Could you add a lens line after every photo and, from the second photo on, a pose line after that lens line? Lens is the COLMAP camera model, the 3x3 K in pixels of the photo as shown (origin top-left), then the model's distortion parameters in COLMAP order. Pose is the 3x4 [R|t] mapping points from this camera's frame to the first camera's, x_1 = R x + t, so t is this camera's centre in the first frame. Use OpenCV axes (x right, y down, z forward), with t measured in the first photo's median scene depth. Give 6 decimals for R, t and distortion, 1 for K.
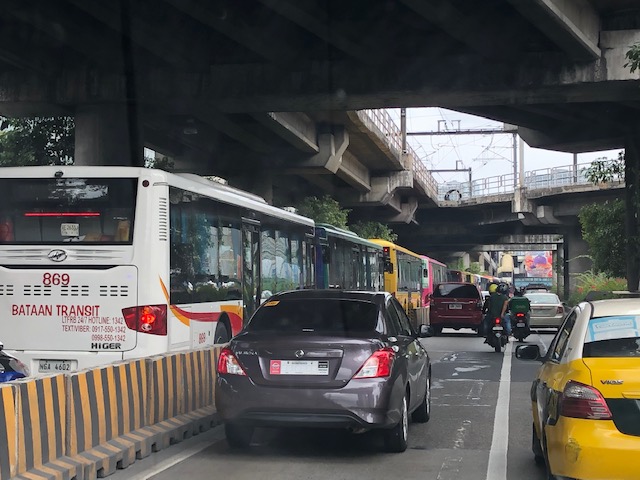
lens RADIAL K [[1206.2, 0, 320.0], [0, 1206.2, 240.0], [0, 0, 1]] dist [0.508603, 0.070147]
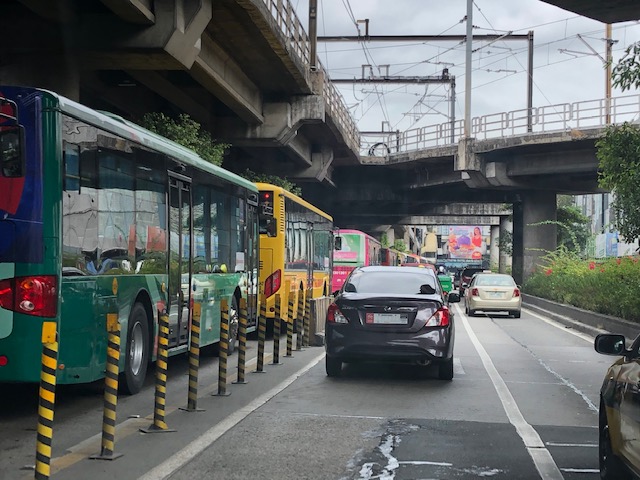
lens RADIAL K [[1206.2, 0, 320.0], [0, 1206.2, 240.0], [0, 0, 1]] dist [0.508603, 0.070147]
pose [[0.997688, 0.021891, 0.064334, 0.023606], [-0.023014, 0.999595, 0.016764, 0.010165], [-0.063941, -0.018205, 0.997788, 0.232941]]
